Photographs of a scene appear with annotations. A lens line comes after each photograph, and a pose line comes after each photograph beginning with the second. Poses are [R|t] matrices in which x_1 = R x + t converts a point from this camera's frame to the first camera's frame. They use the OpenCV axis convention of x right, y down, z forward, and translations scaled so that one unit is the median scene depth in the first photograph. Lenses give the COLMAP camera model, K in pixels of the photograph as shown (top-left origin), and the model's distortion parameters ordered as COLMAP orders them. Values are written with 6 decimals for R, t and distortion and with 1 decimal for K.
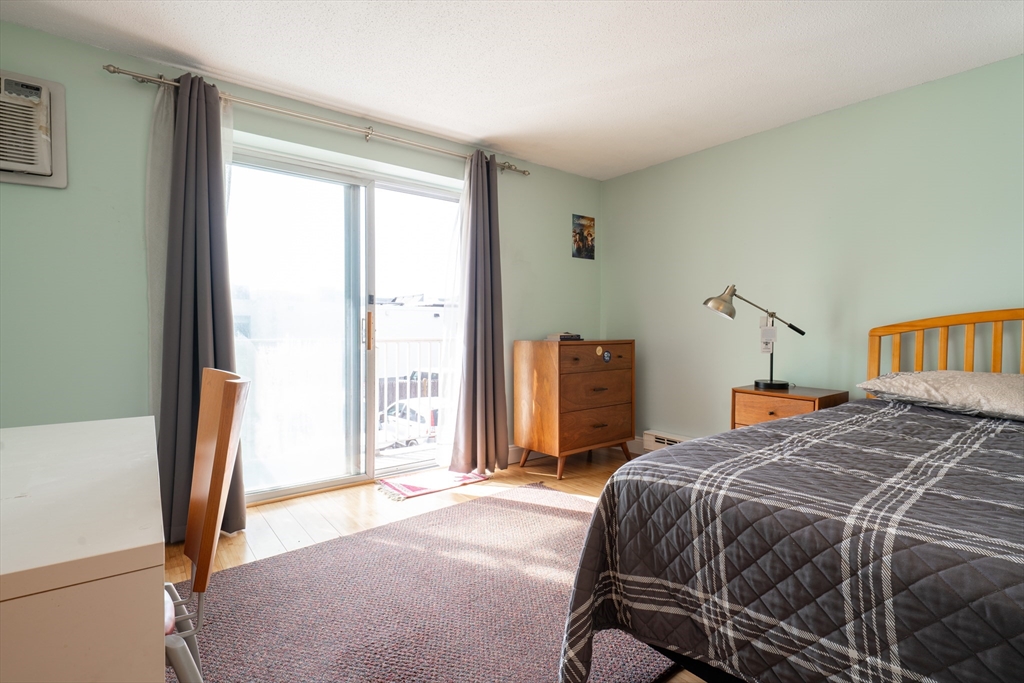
lens RADIAL K [[503.0, 0, 512.9], [0, 503.0, 342.2], [0, 0, 1]] dist [-0.001812, -0.000129]
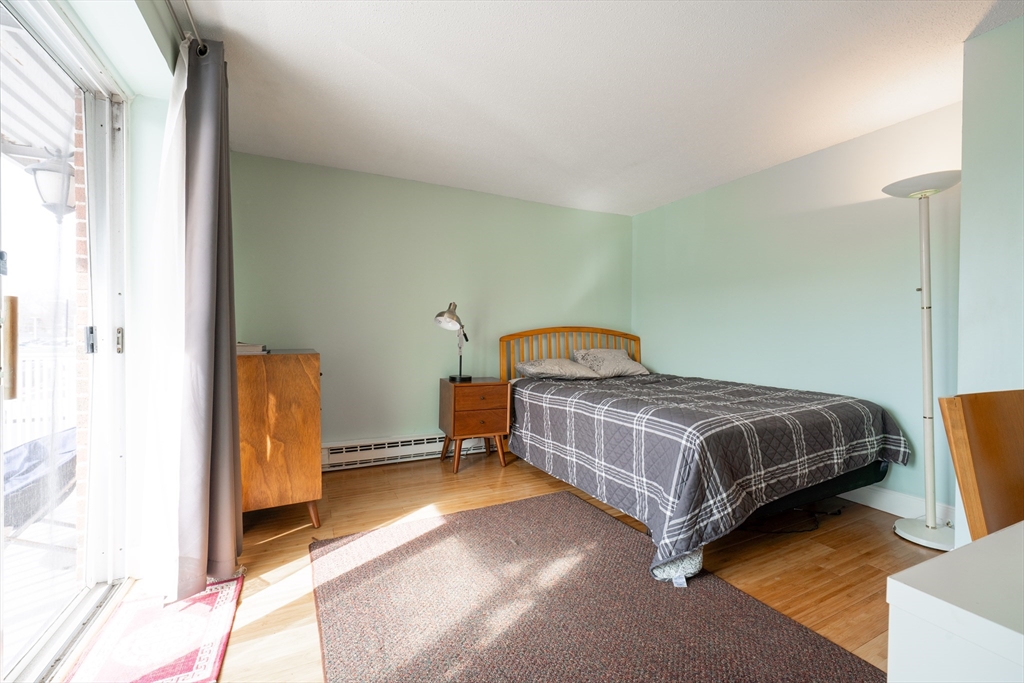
lens RADIAL K [[423.5, 0, 514.2], [0, 423.5, 336.8], [0, 0, 1]] dist [-0.002478, -0.000089]
pose [[0.196061, -0.002358, 0.980589, -0.741900], [0.025135, 0.999681, -0.002622, -0.026721], [-0.980269, 0.025161, 0.196058, 0.829928]]
